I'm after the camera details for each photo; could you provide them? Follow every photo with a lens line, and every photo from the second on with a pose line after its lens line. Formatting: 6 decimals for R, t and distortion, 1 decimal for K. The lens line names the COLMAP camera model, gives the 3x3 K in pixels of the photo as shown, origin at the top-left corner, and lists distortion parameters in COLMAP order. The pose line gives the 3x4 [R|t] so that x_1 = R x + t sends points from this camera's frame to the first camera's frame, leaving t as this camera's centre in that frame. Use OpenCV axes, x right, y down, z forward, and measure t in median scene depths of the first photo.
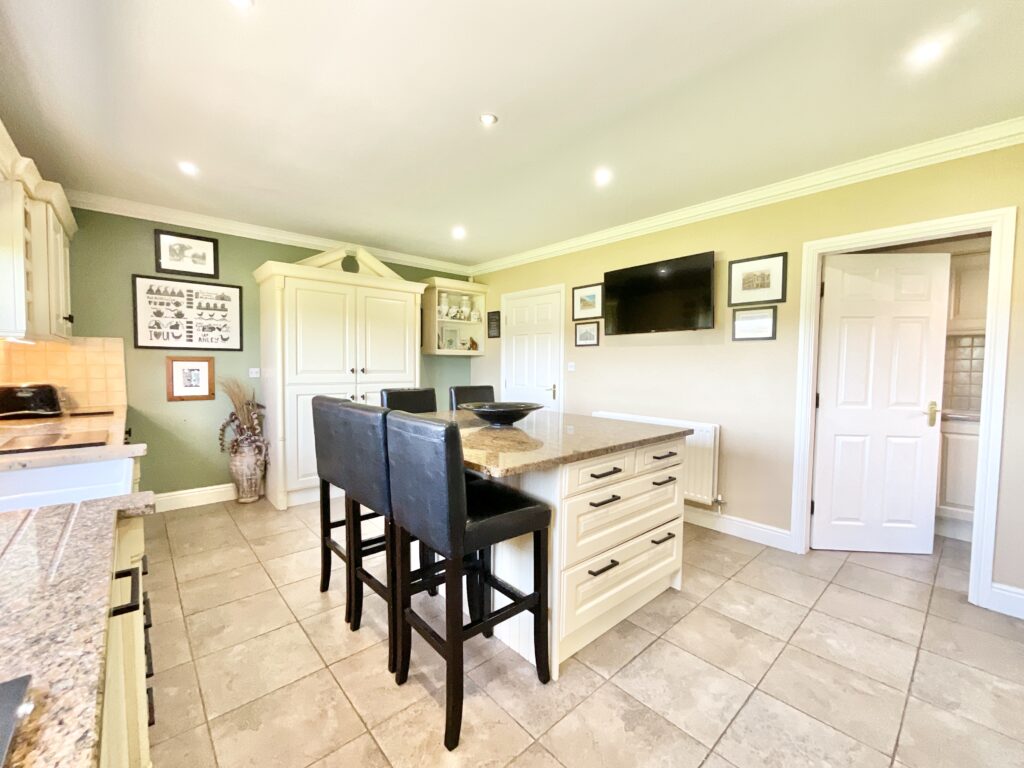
lens RADIAL K [[419.4, 0, 511.5], [0, 419.4, 387.3], [0, 0, 1]] dist [-0.002055, 0.000021]
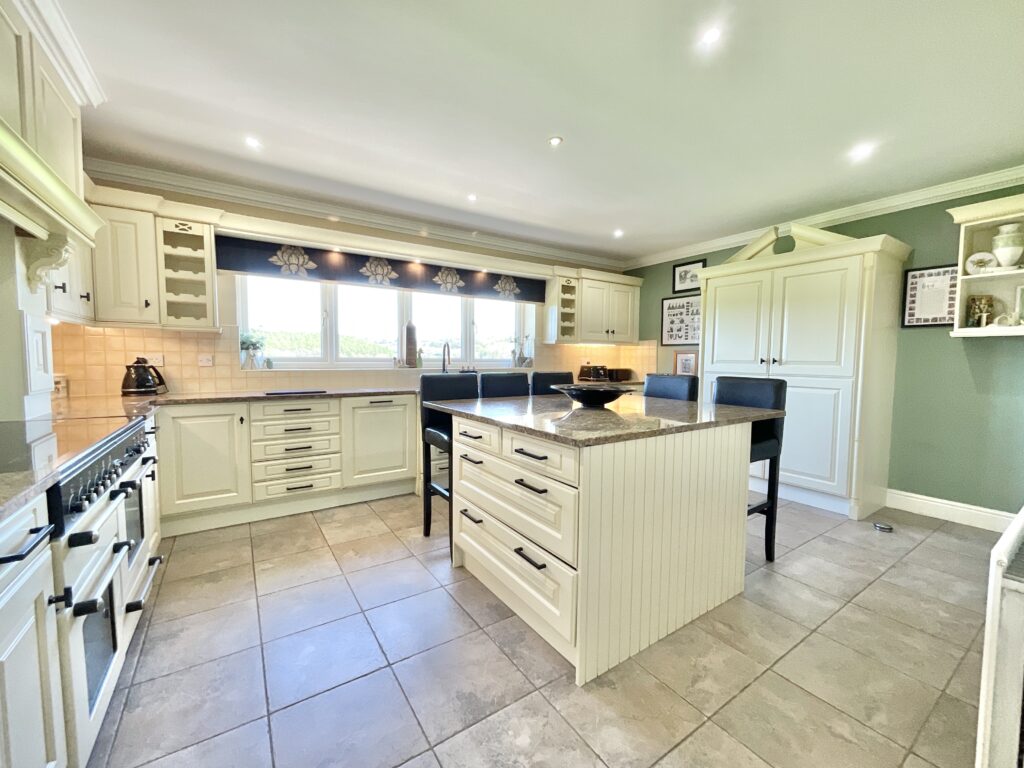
lens RADIAL K [[419.4, 0, 512.5], [0, 419.4, 381.7], [0, 0, 1]] dist [-0.002055, 0.000021]
pose [[-0.135158, 0.045248, -0.989790, 0.703243], [-0.065281, 0.996380, 0.054463, -0.009365], [0.988671, 0.071976, -0.131715, 0.645502]]
